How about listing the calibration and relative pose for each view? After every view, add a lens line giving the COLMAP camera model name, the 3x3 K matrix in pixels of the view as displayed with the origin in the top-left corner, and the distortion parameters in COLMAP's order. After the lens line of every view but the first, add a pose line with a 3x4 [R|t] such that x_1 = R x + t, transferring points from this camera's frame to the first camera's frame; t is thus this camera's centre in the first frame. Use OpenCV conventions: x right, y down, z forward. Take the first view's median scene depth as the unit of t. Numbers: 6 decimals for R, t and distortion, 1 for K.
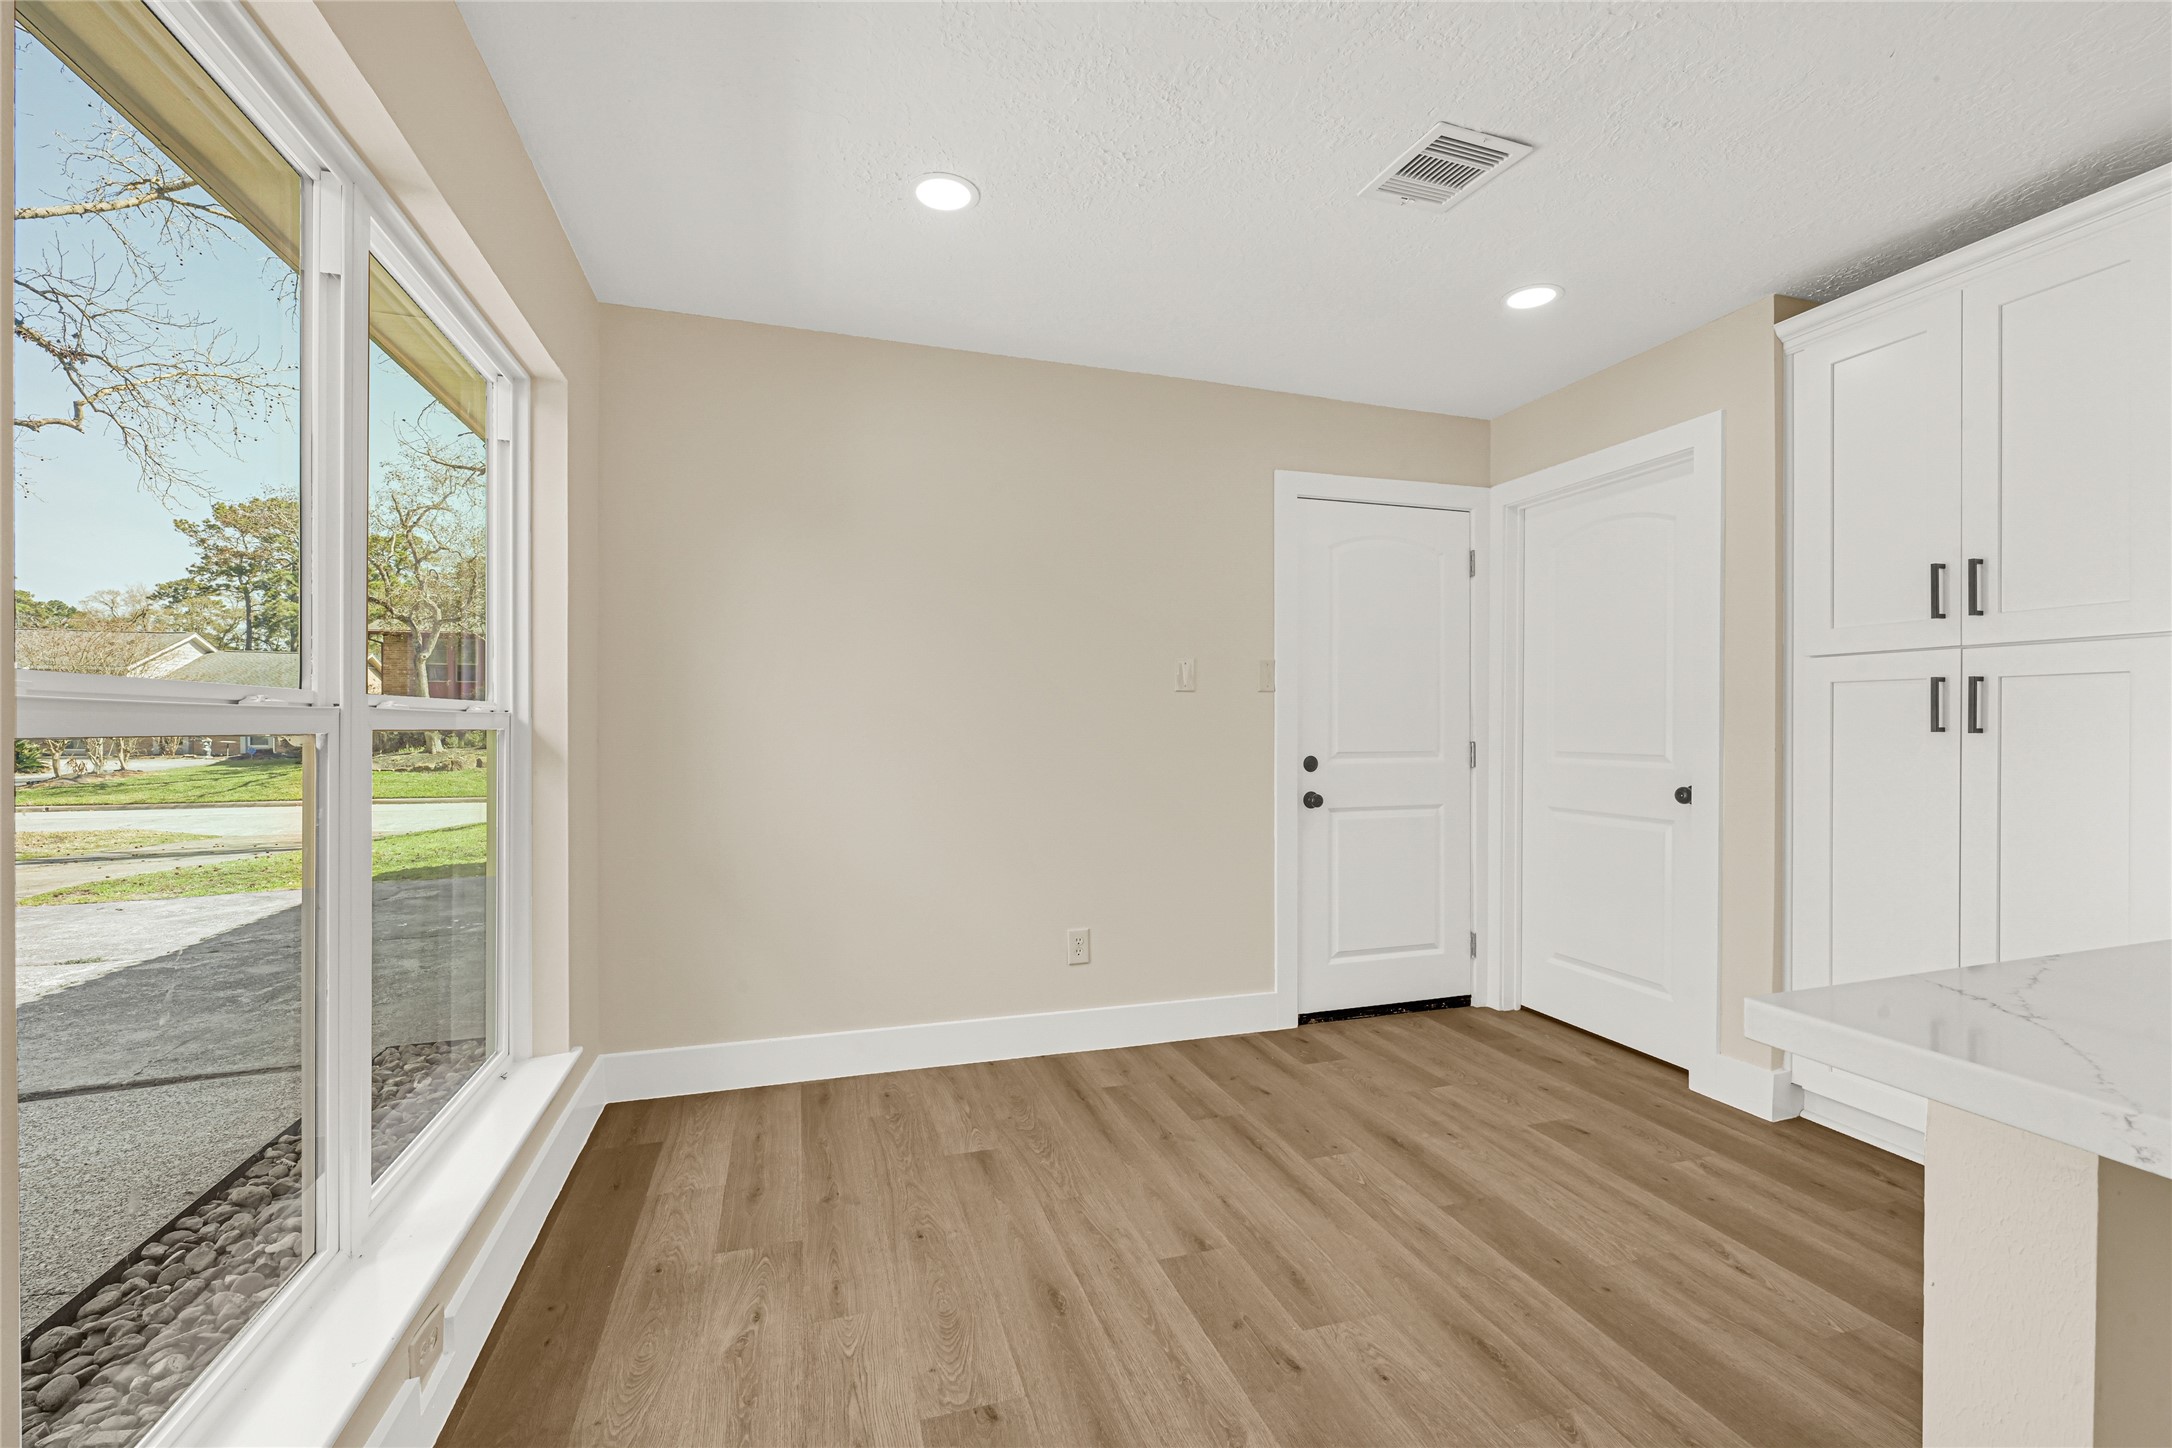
lens RADIAL K [[901.7, 0, 1093.0], [0, 901.7, 716.1], [0, 0, 1]] dist [-0.002475, -0.000305]
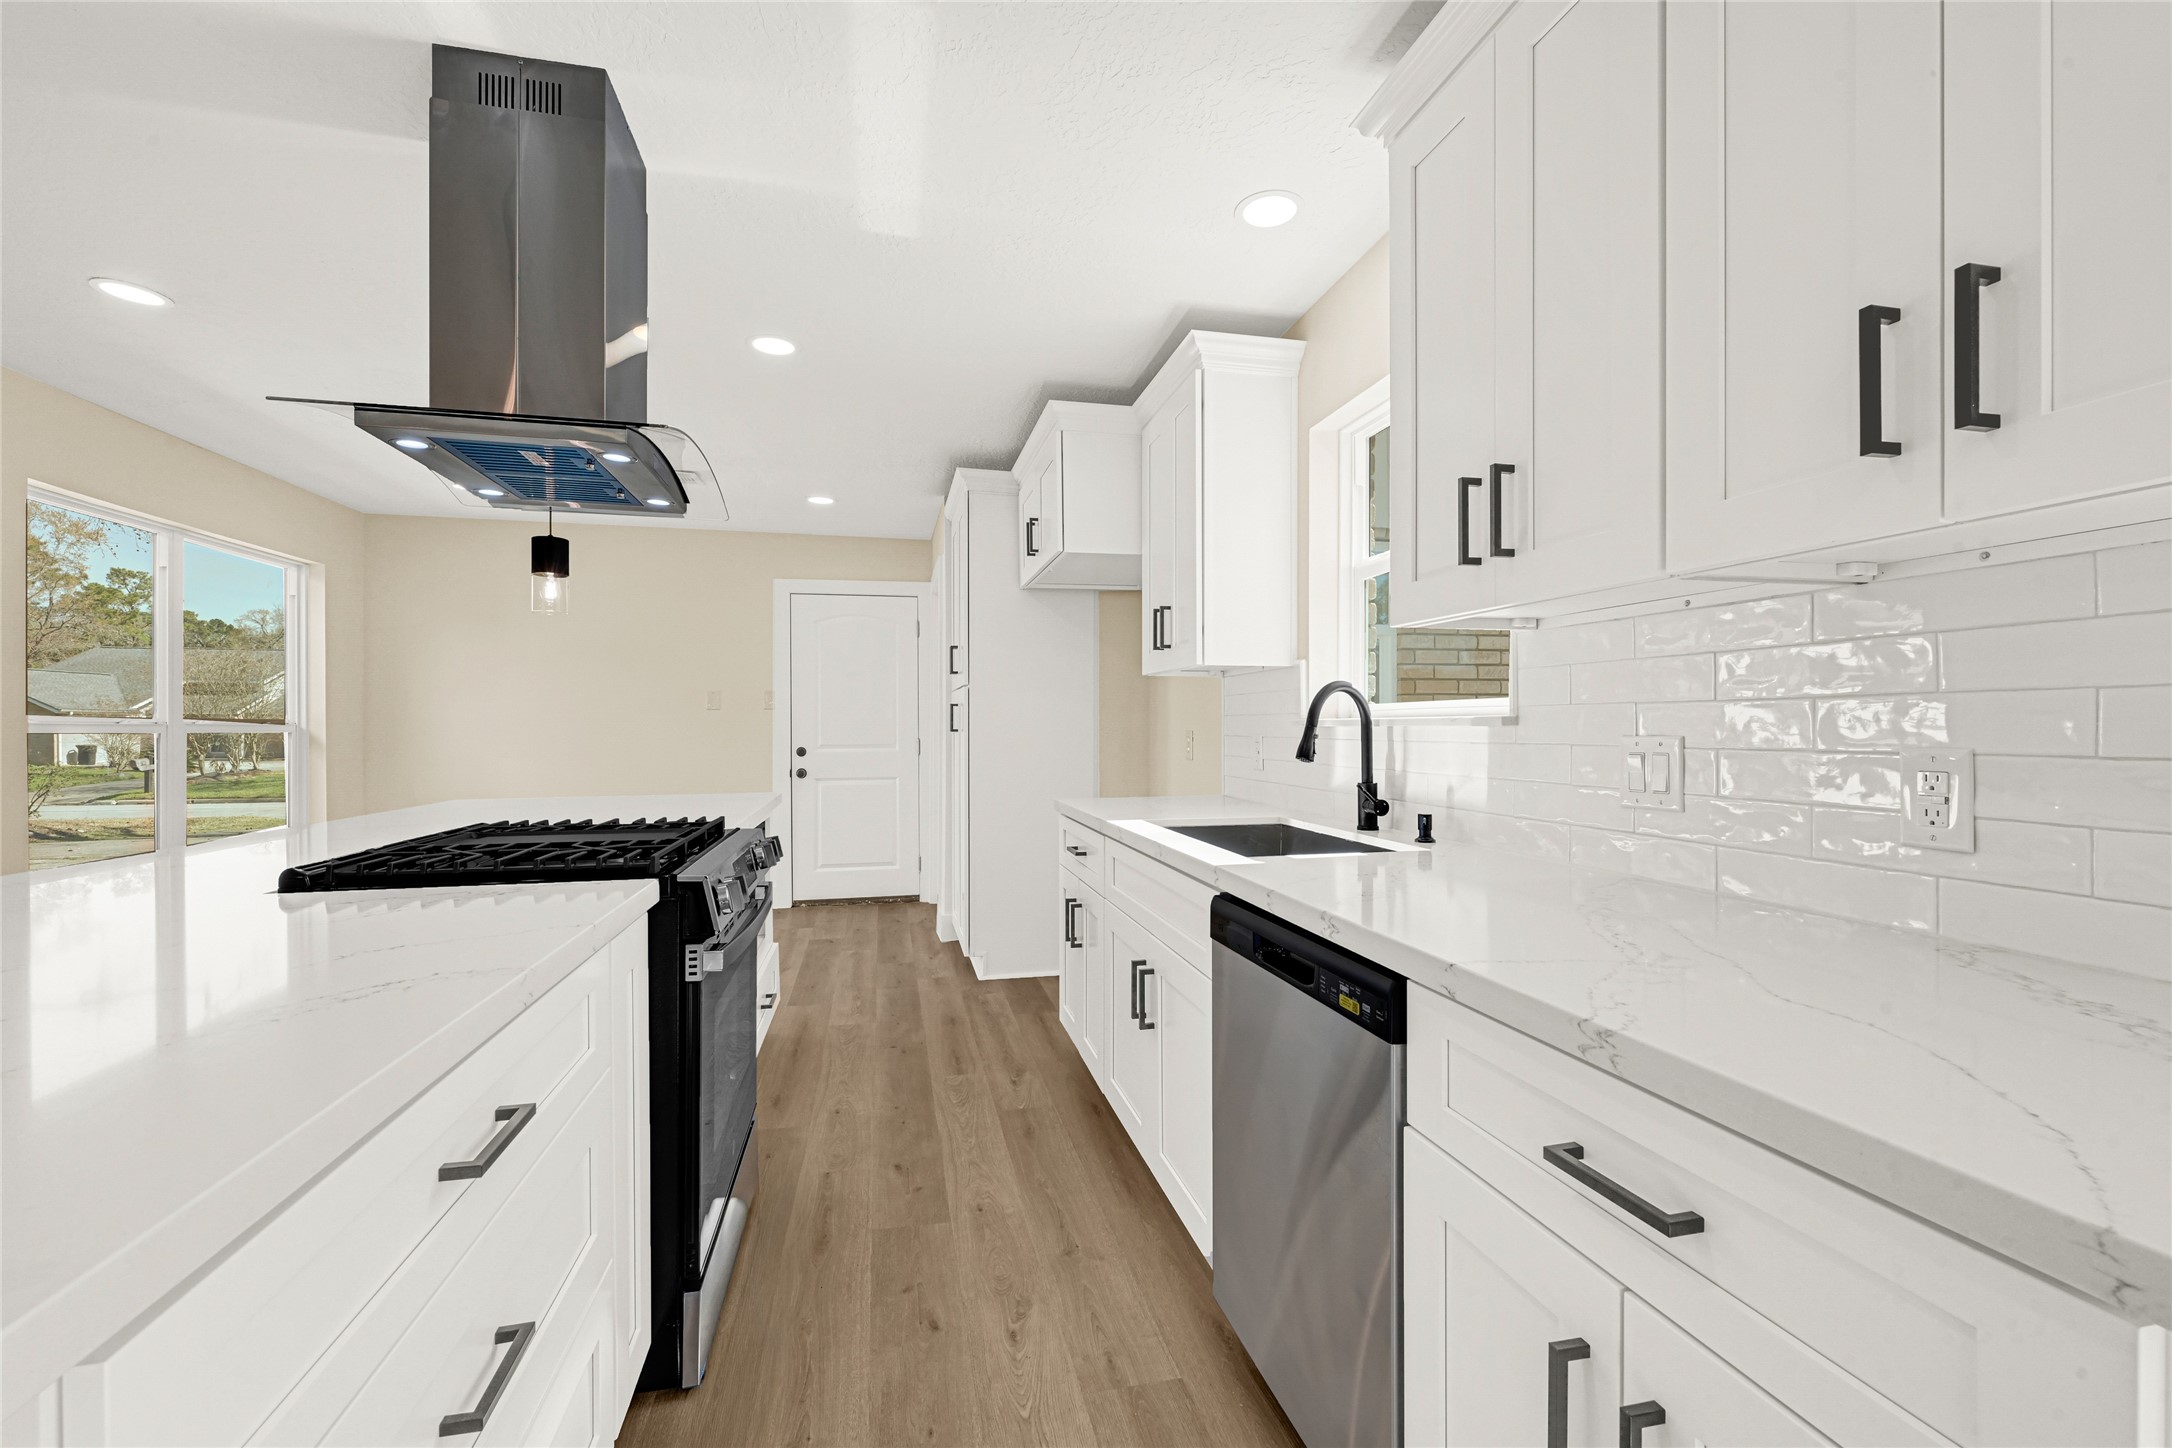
lens RADIAL K [[895.3, 0, 1086.0], [0, 895.3, 724.0], [0, 0, 1]] dist [0.000044, 0.000110]
pose [[0.996176, -0.003466, -0.087297, 0.926712], [0.003835, 0.999984, 0.004067, -0.004002], [0.087282, -0.004386, 0.996174, -0.624947]]
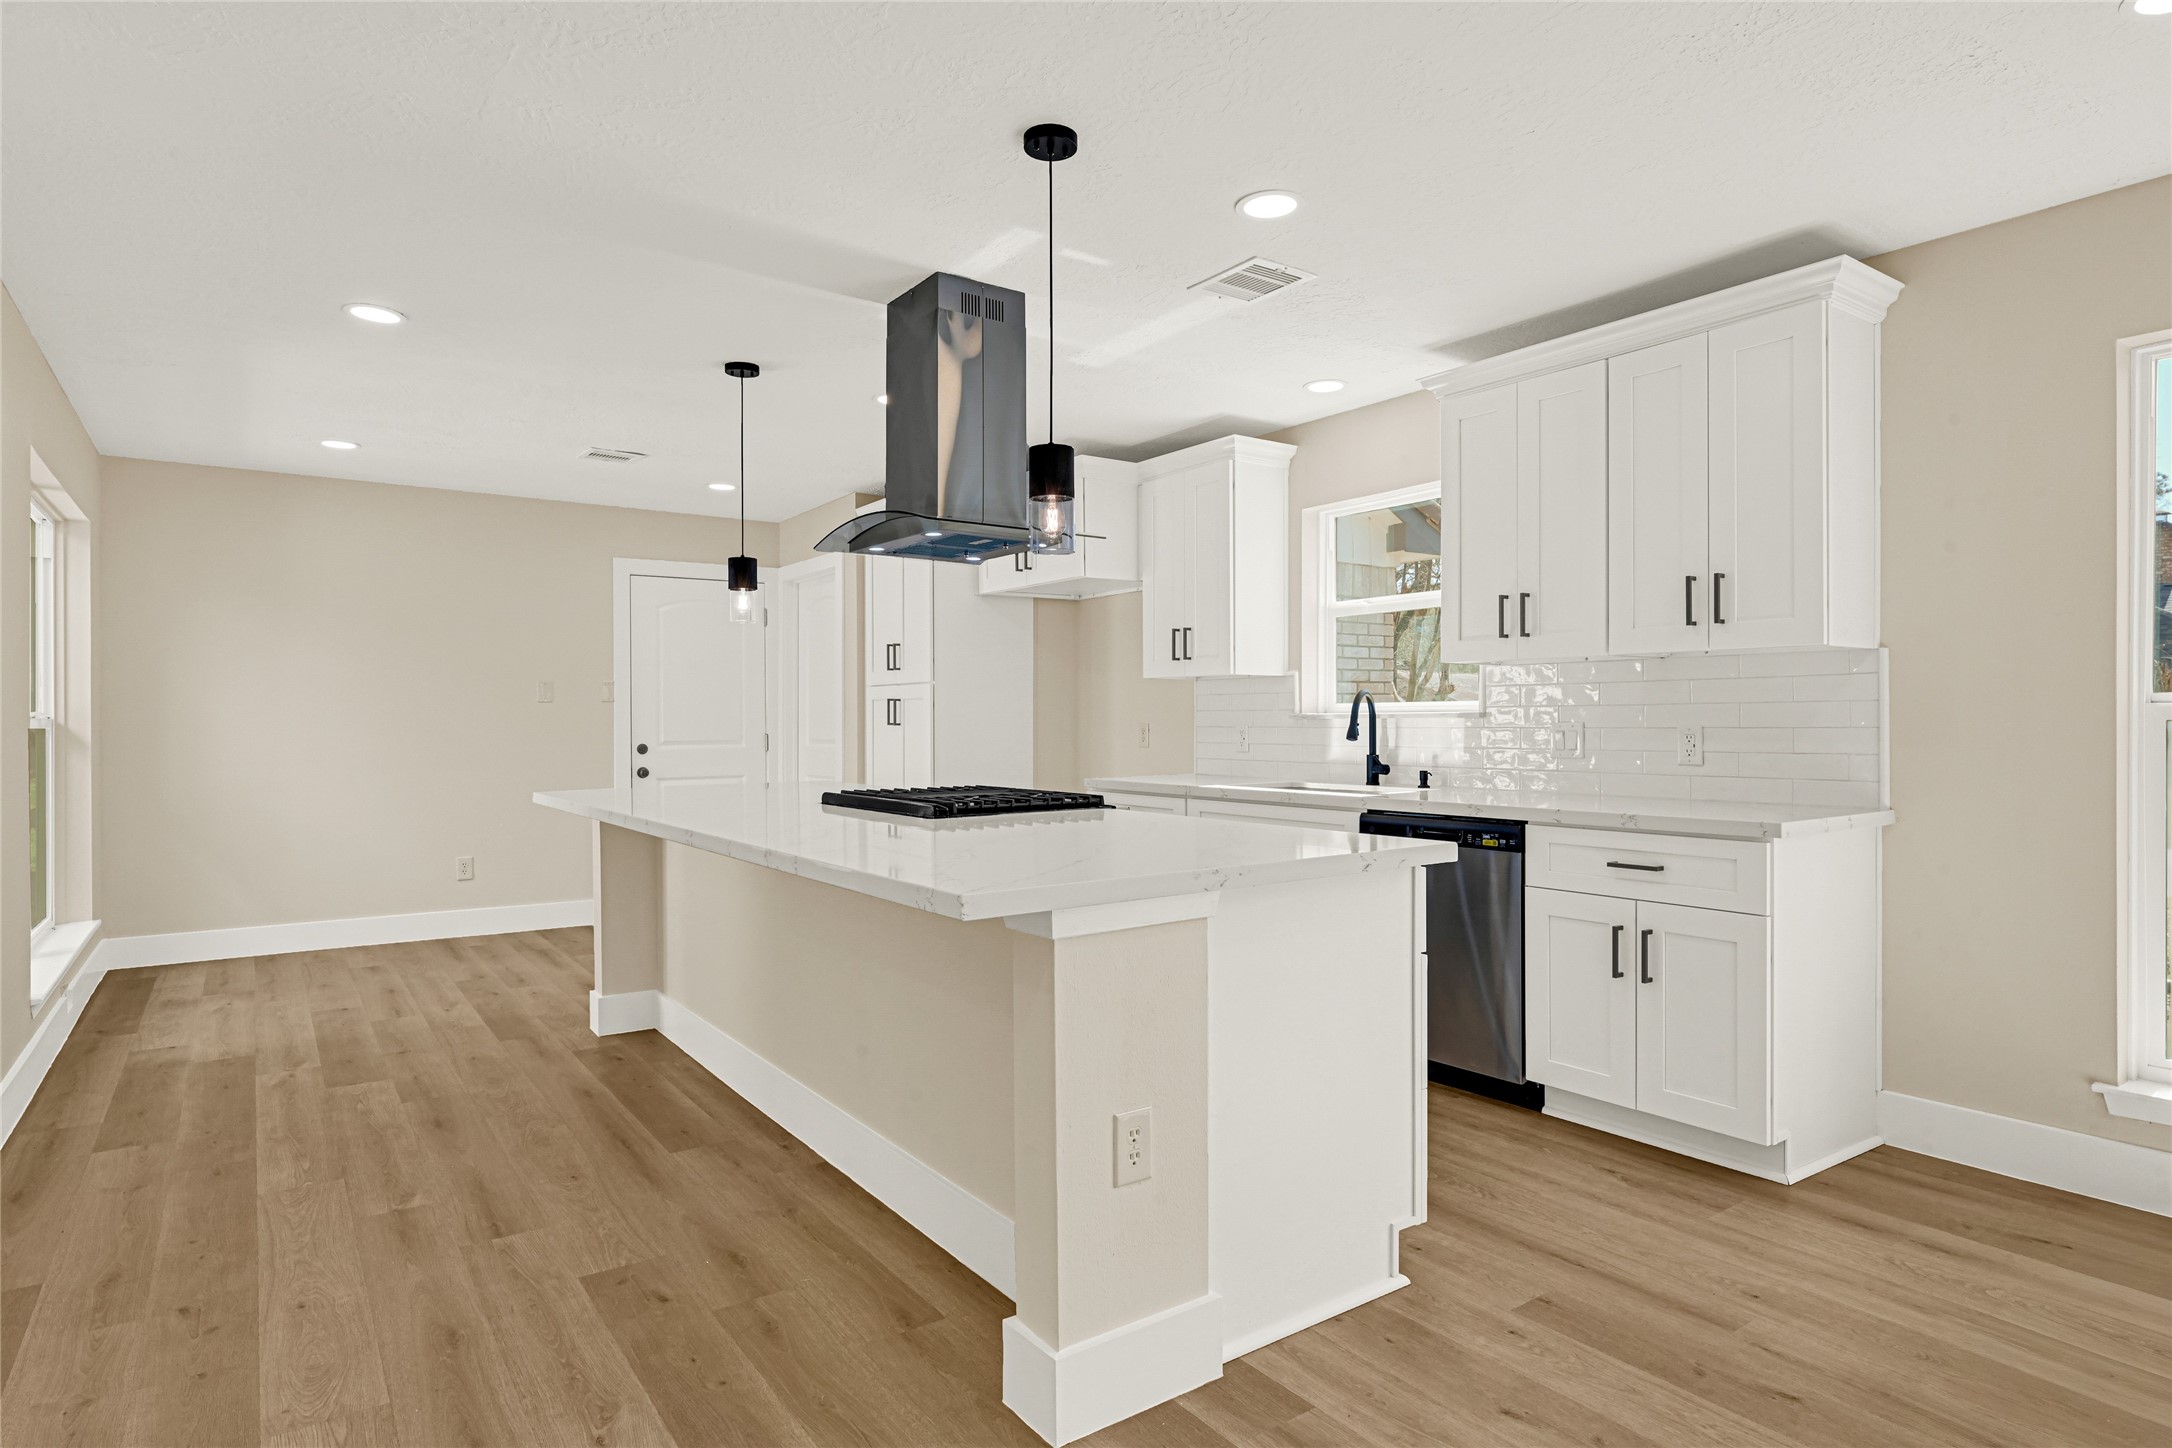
lens RADIAL K [[1164.7, 0, 1075.3], [0, 1164.7, 714.2], [0, 0, 1]] dist [0.003359, 0.000384]
pose [[0.955850, -0.003673, 0.293832, 0.367075], [0.003420, 0.999993, 0.001374, -0.006379], [-0.293836, -0.000309, 0.955856, -1.118708]]
